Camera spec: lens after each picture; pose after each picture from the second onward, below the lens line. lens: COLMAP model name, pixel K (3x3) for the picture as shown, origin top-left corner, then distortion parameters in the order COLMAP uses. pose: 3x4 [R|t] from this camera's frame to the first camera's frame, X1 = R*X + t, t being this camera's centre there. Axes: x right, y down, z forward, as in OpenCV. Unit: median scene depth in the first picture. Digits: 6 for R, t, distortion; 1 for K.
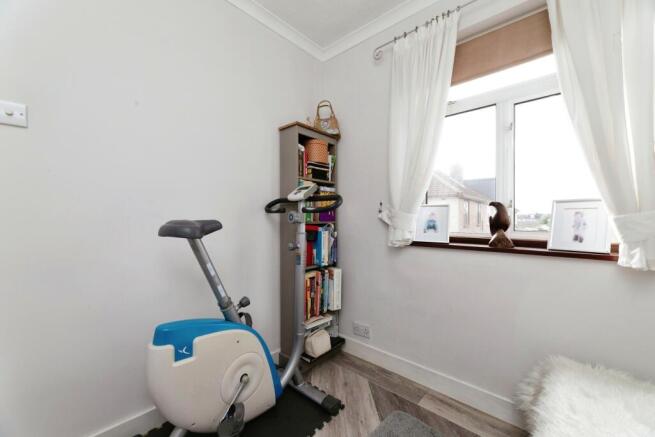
lens RADIAL K [[271.5, 0, 327.5], [0, 271.5, 218.5], [0, 0, 1]] dist [0.000990, 0.000065]
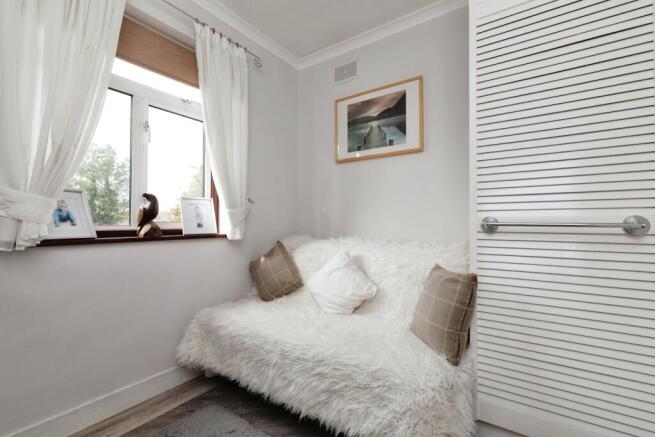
lens RADIAL K [[293.4, 0, 327.5], [0, 293.4, 218.5], [0, 0, 1]] dist [-0.001084, -0.000188]
pose [[-0.139340, 0.006886, 0.990221, -0.588011], [-0.006239, 0.999950, -0.007832, 0.037592], [-0.990225, -0.007269, -0.139290, 0.469636]]
